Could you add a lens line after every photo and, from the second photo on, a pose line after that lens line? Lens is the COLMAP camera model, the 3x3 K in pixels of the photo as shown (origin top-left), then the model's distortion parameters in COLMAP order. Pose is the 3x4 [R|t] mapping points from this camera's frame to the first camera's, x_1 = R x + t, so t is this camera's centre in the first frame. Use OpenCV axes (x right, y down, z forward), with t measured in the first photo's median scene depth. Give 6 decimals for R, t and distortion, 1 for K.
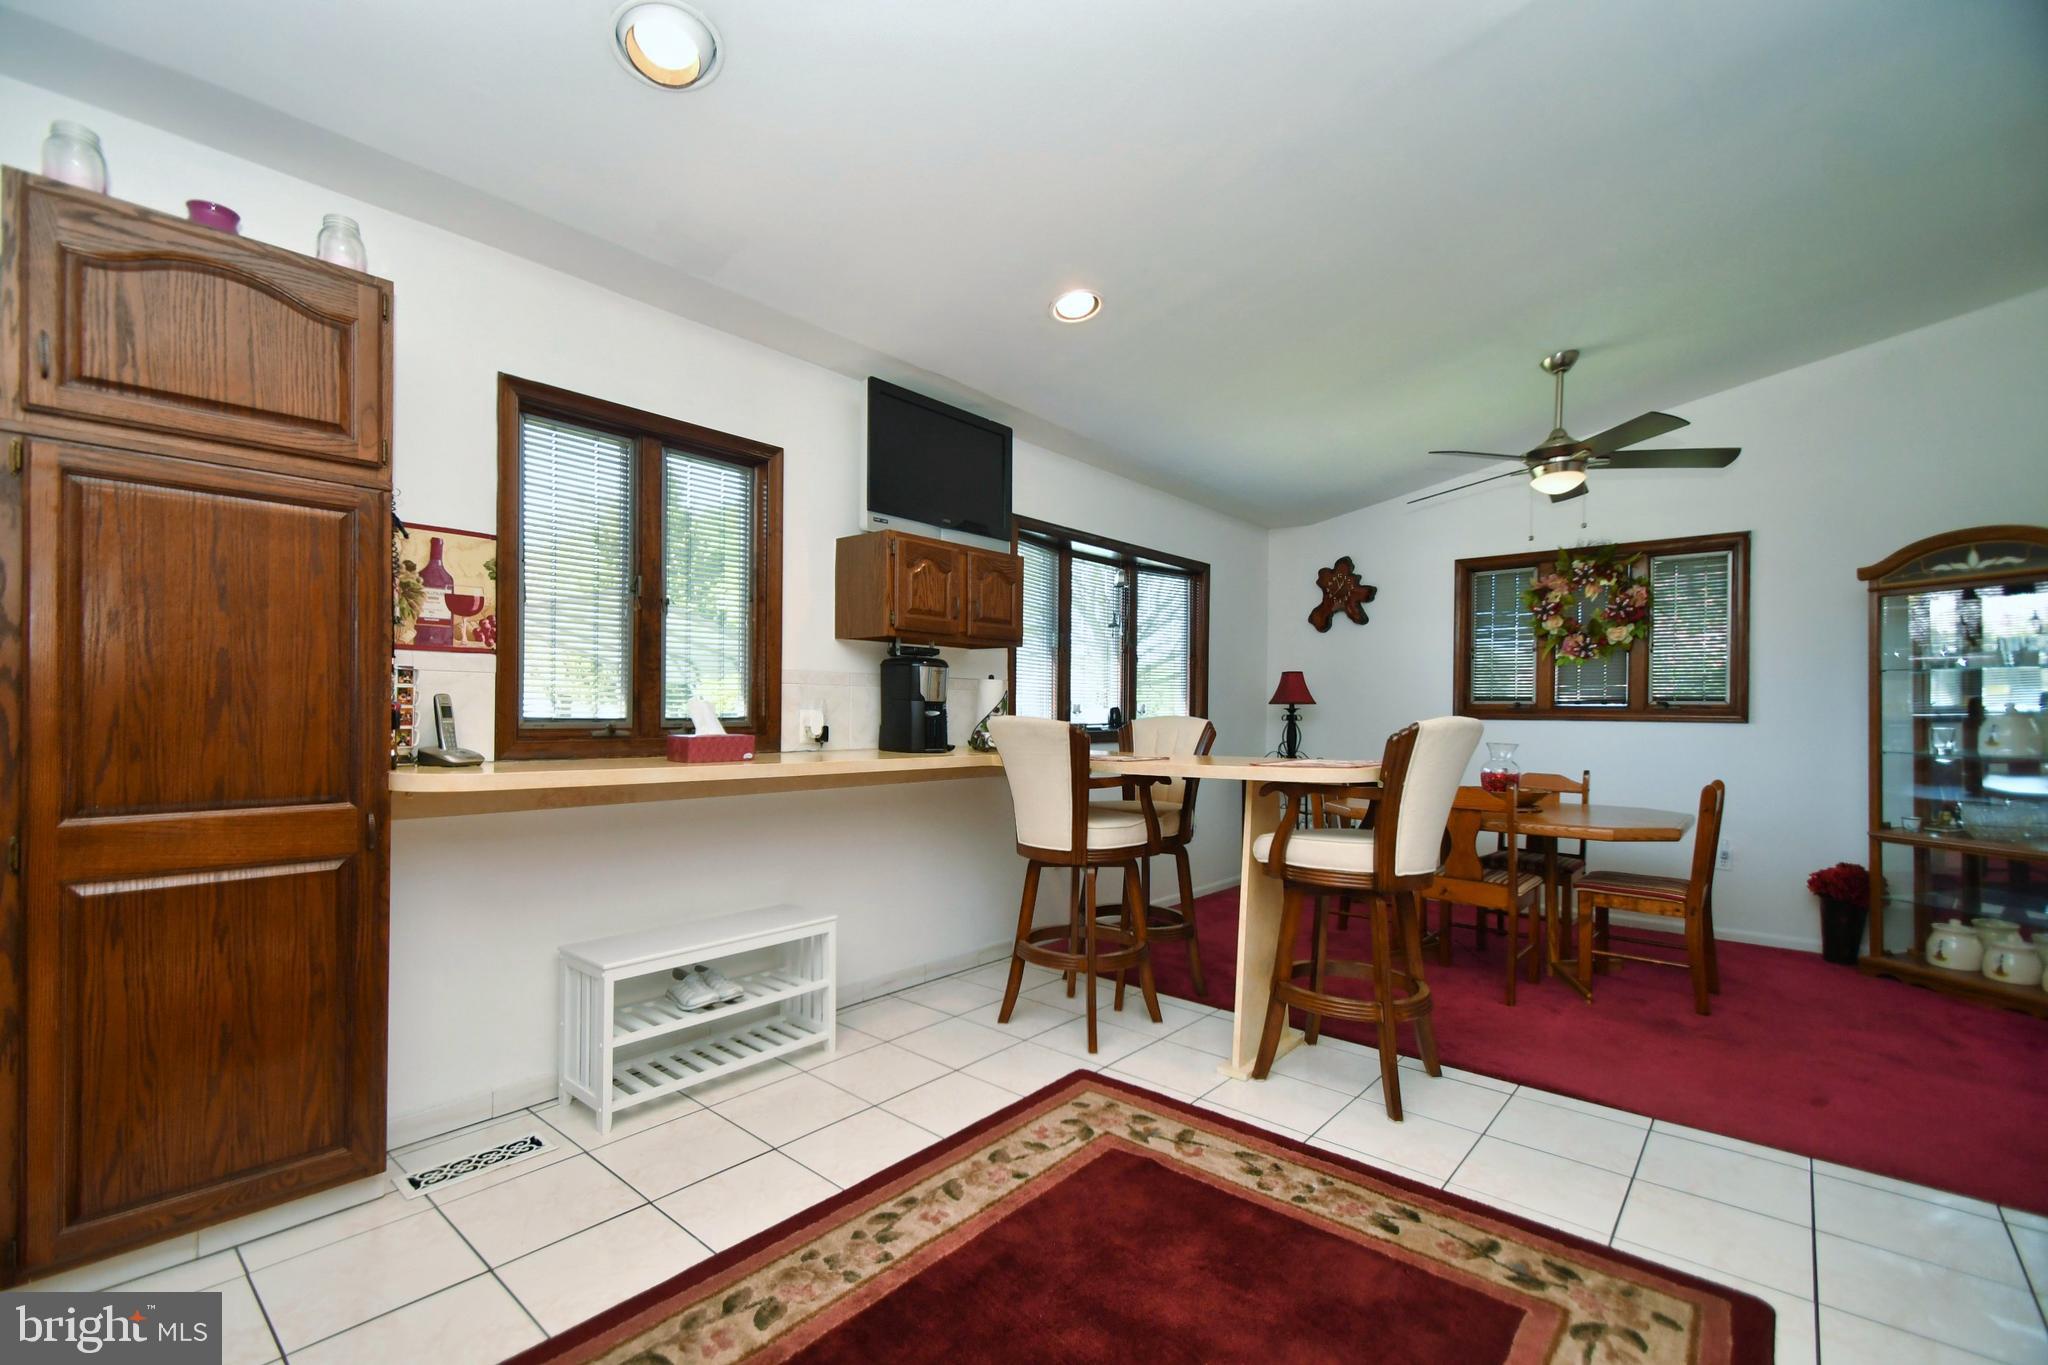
lens RADIAL K [[880.5, 0, 985.6], [0, 880.5, 713.1], [0, 0, 1]] dist [0.018004, -0.015762]
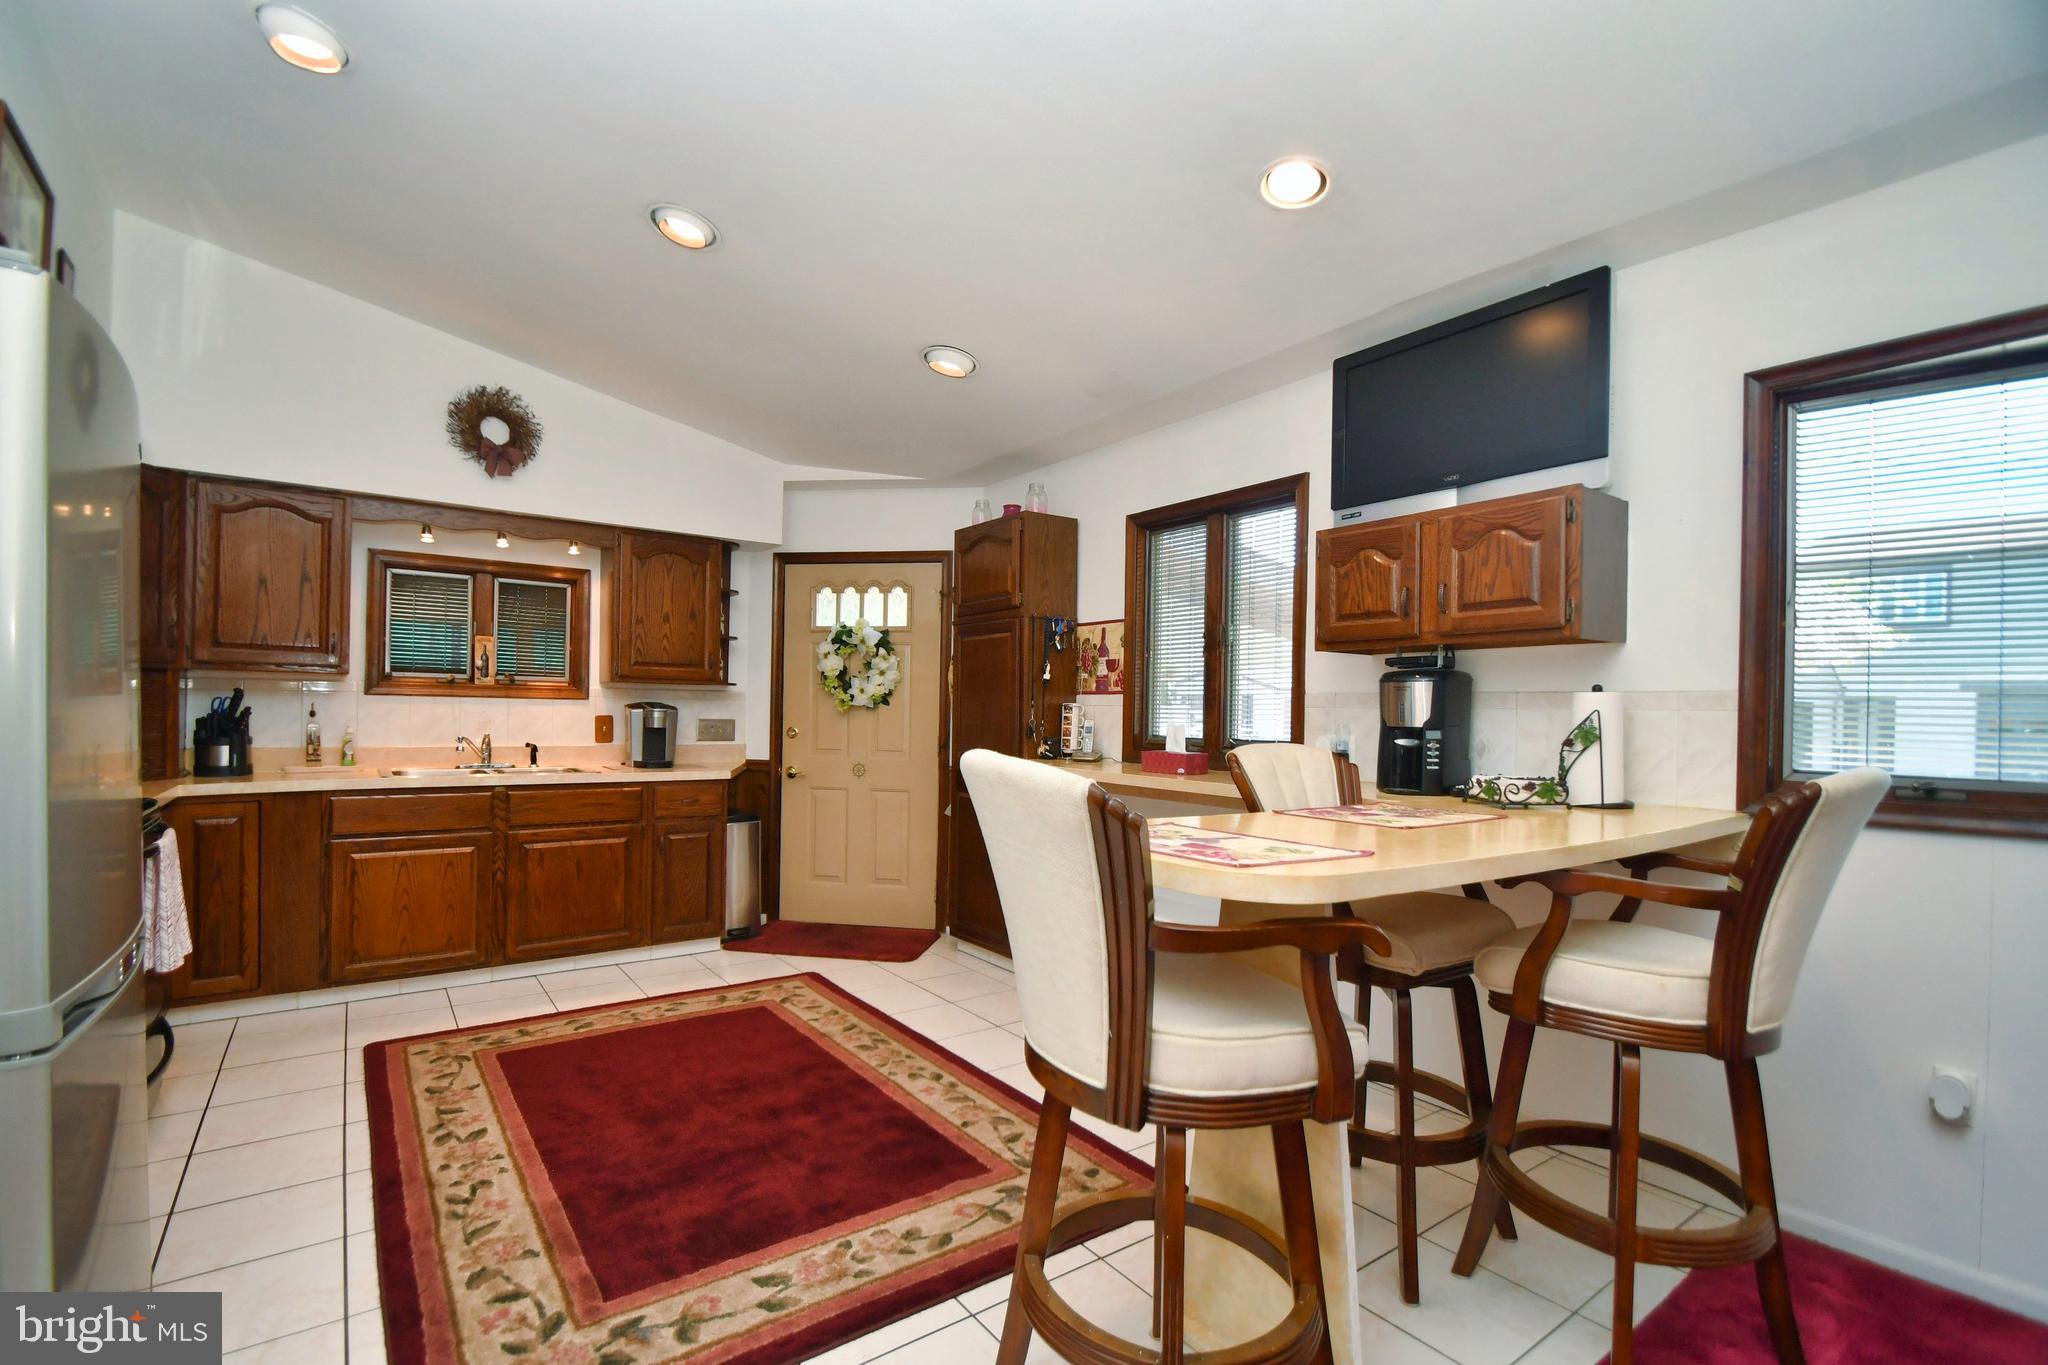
lens RADIAL K [[916.5, 0, 1027.5], [0, 916.5, 717.7], [0, 0, 1]] dist [0.001348, 0.000194]
pose [[-0.199536, -0.006527, -0.979869, 1.079891], [-0.021715, 0.999762, -0.002237, -0.017198], [0.979650, 0.020832, -0.199630, 1.155528]]
